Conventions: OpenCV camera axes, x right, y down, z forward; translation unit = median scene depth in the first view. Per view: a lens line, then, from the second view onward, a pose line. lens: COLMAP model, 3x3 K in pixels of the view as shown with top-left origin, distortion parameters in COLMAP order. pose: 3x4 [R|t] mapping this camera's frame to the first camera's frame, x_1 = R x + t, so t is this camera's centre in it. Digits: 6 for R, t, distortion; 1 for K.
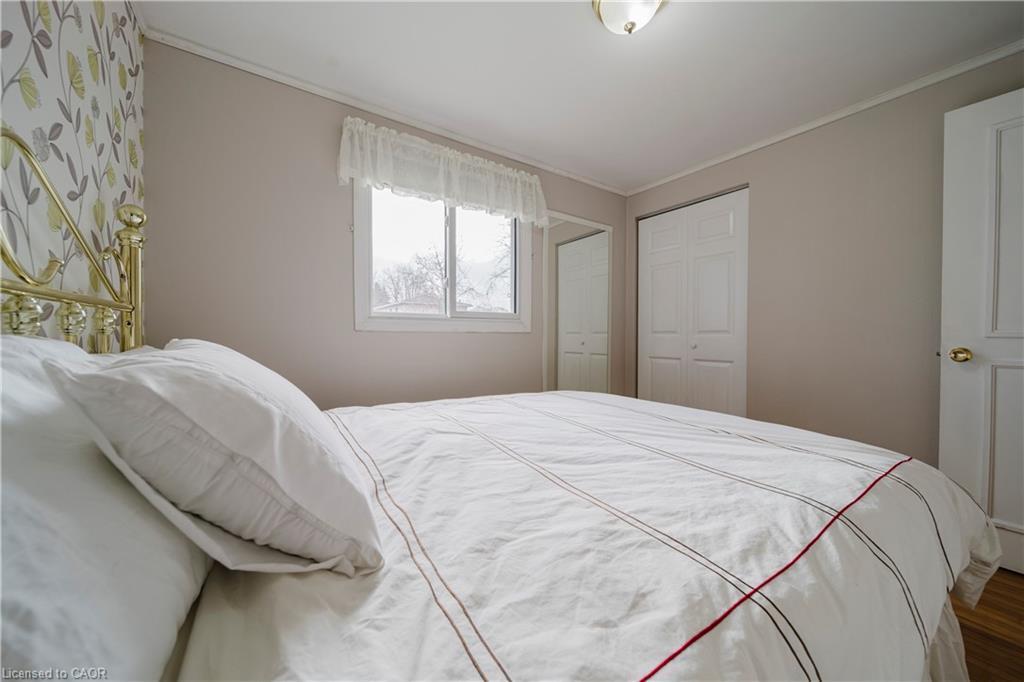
lens RADIAL K [[359.1, 0, 510.5], [0, 359.1, 341.1], [0, 0, 1]] dist [0.000214, -0.000104]
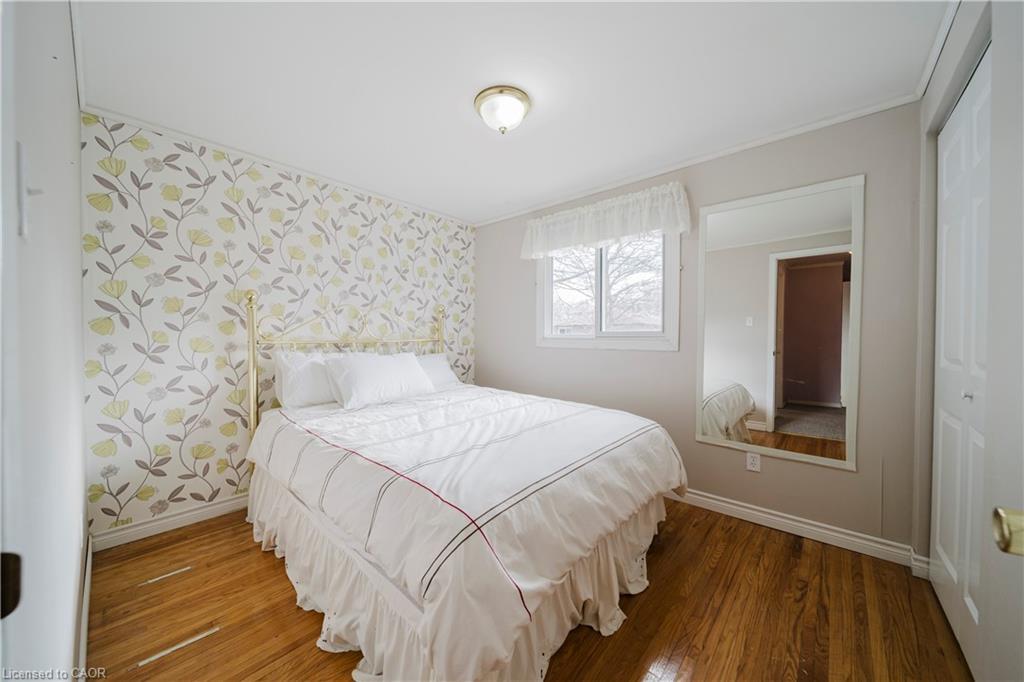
lens RADIAL K [[359.1, 0, 510.5], [0, 359.1, 341.1], [0, 0, 1]] dist [0.000214, -0.000104]
pose [[0.267123, 0.008684, -0.963623, 1.042828], [-0.018097, 0.999828, 0.003994, -0.057384], [0.963492, 0.016372, 0.267234, 0.432877]]
